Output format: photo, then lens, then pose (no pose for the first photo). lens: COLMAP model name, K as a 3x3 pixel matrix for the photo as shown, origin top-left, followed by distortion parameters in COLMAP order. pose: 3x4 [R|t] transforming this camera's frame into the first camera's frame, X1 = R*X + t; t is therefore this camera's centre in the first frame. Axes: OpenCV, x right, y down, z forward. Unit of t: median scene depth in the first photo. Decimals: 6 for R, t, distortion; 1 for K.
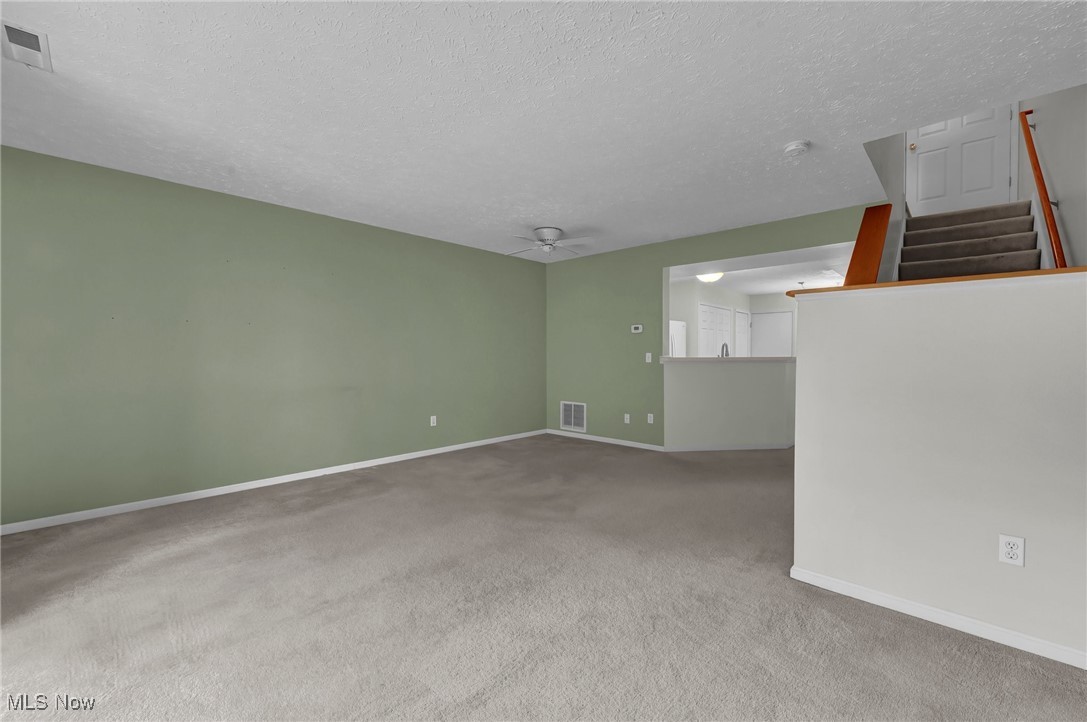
lens RADIAL K [[449.7, 0, 540.1], [0, 449.7, 354.8], [0, 0, 1]] dist [-0.001129, -0.000430]
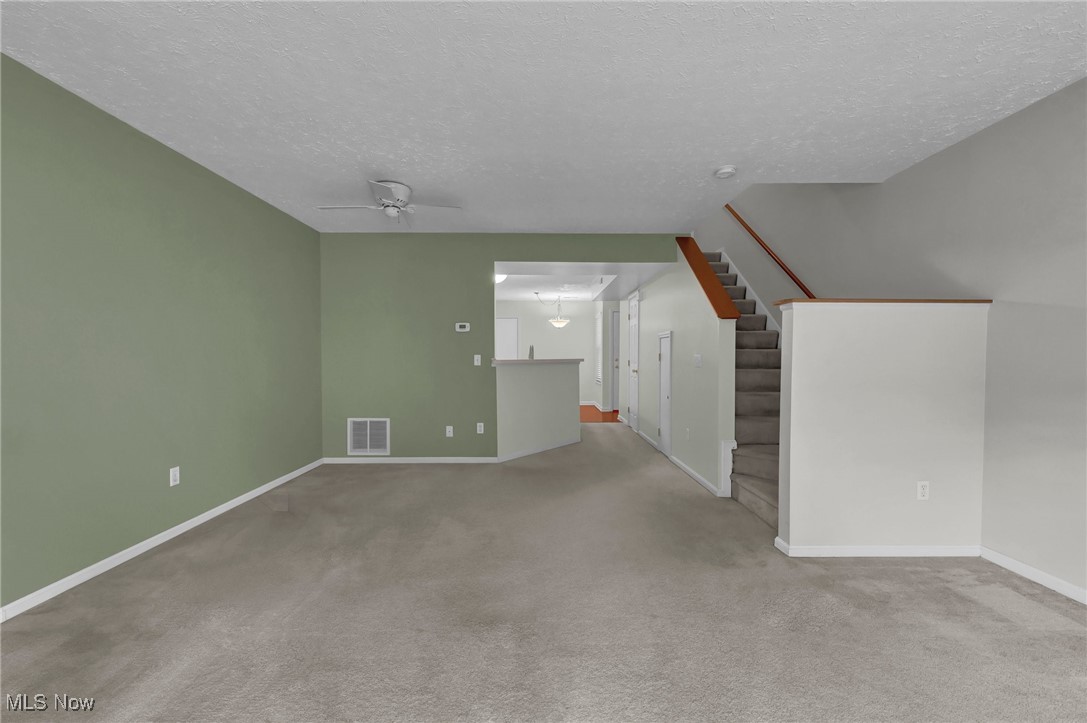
lens RADIAL K [[444.1, 0, 543.5], [0, 444.1, 361.5], [0, 0, 1]] dist [-0.001866, -0.000197]
pose [[0.722653, -0.010697, 0.691129, -0.262826], [0.003784, 0.999926, 0.011520, -0.000392], [-0.691201, -0.005710, 0.722640, 0.262207]]
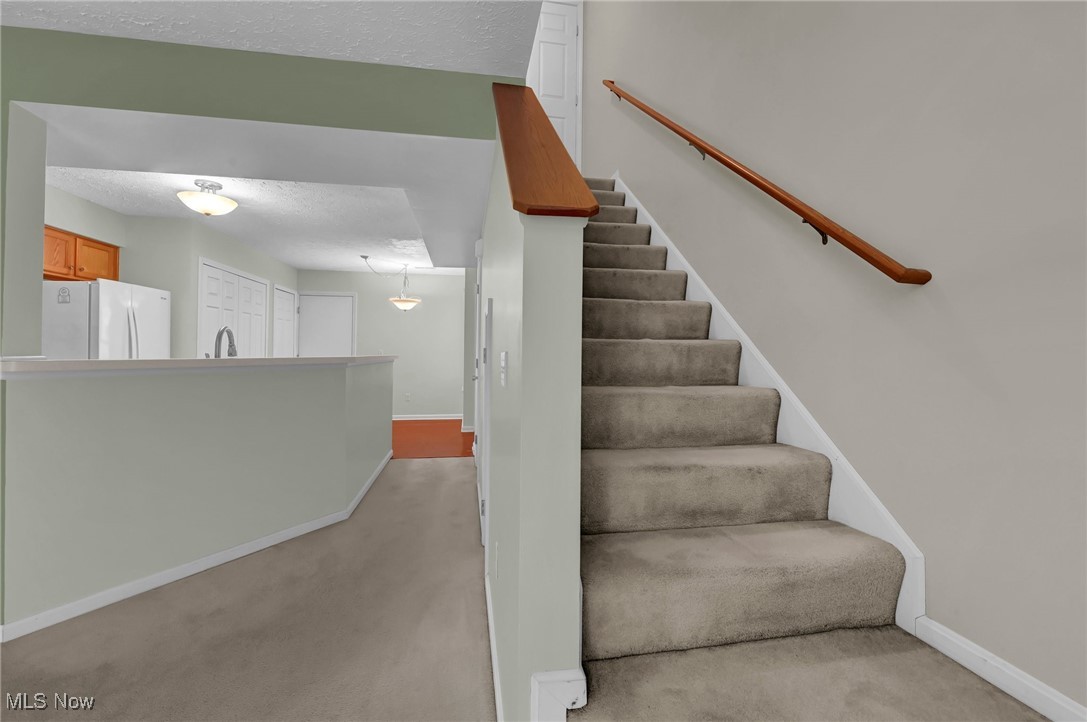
lens RADIAL K [[449.7, 0, 540.1], [0, 449.7, 354.8], [0, 0, 1]] dist [-0.001129, -0.000430]
pose [[0.607562, -0.006760, 0.794244, 0.227473], [-0.000740, 0.999959, 0.009077, -0.002777], [-0.794272, -0.006103, 0.607532, 0.438827]]
